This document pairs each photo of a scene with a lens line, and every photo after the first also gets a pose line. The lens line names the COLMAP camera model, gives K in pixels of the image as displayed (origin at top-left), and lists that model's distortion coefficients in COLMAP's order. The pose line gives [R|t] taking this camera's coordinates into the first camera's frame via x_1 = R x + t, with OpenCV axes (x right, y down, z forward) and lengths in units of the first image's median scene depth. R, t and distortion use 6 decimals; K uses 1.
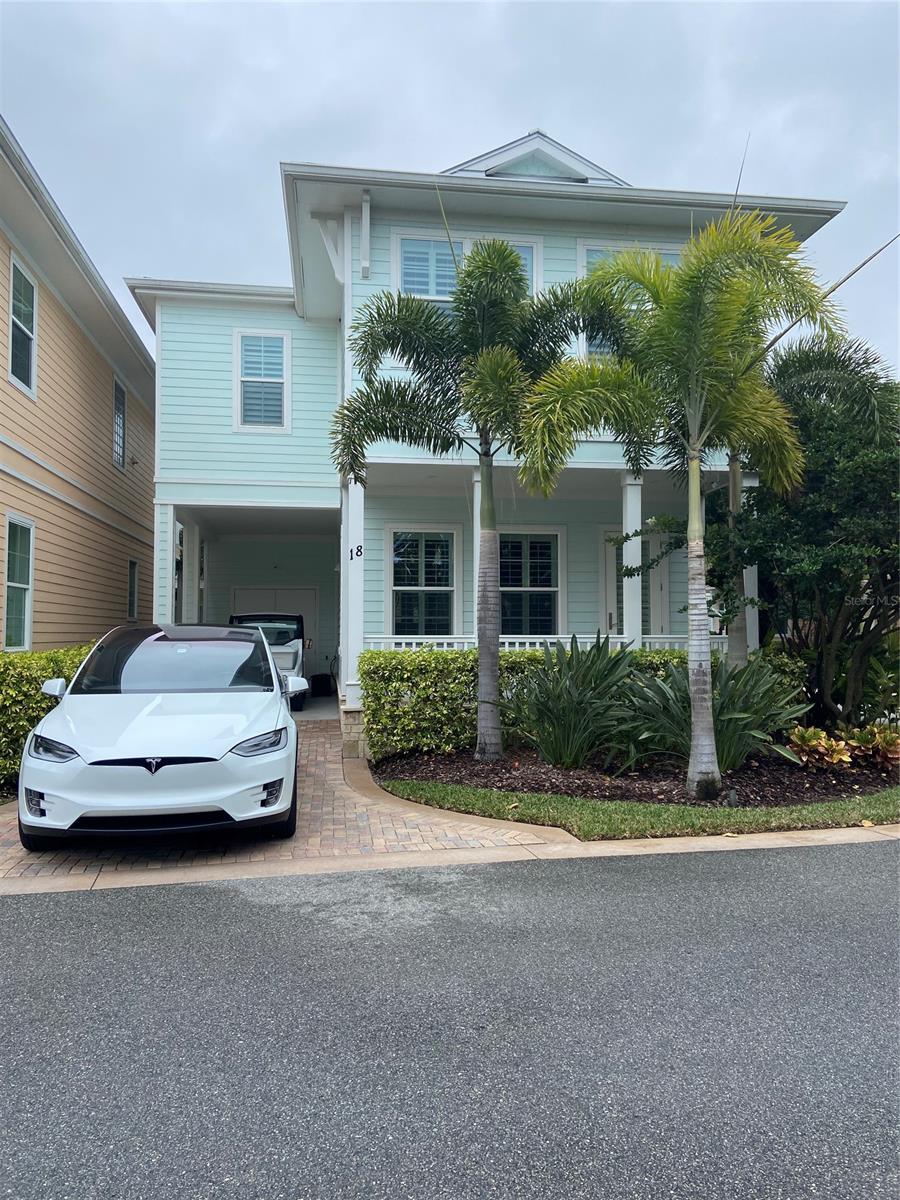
lens RADIAL K [[908.2, 0, 446.7], [0, 908.2, 602.9], [0, 0, 1]] dist [0.027792, -0.032657]
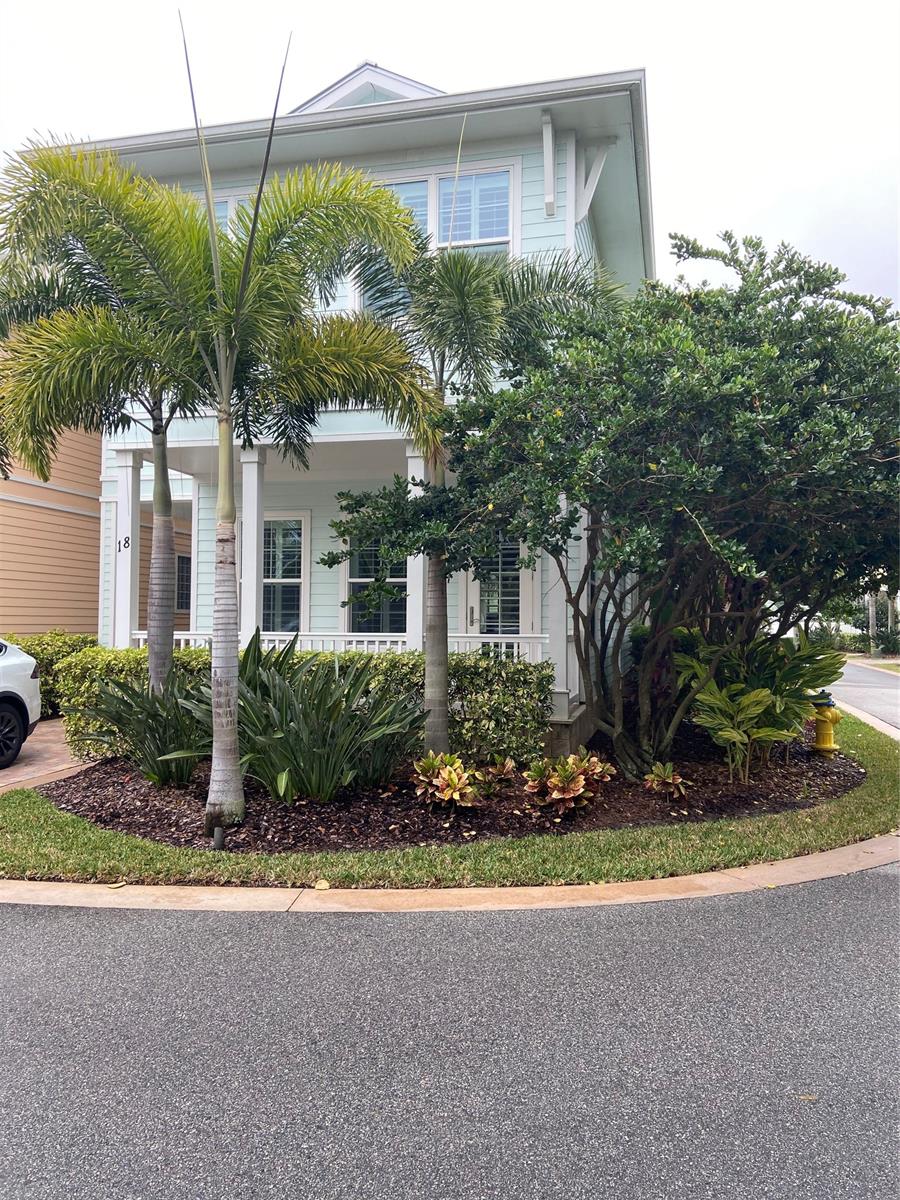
lens RADIAL K [[908.2, 0, 450.5], [0, 908.2, 595.7], [0, 0, 1]] dist [0.027792, -0.032657]
pose [[0.929939, -0.008381, -0.367618, 0.568201], [0.006465, 0.999958, -0.006443, 0.006688], [0.367657, 0.003615, 0.929954, 0.238898]]
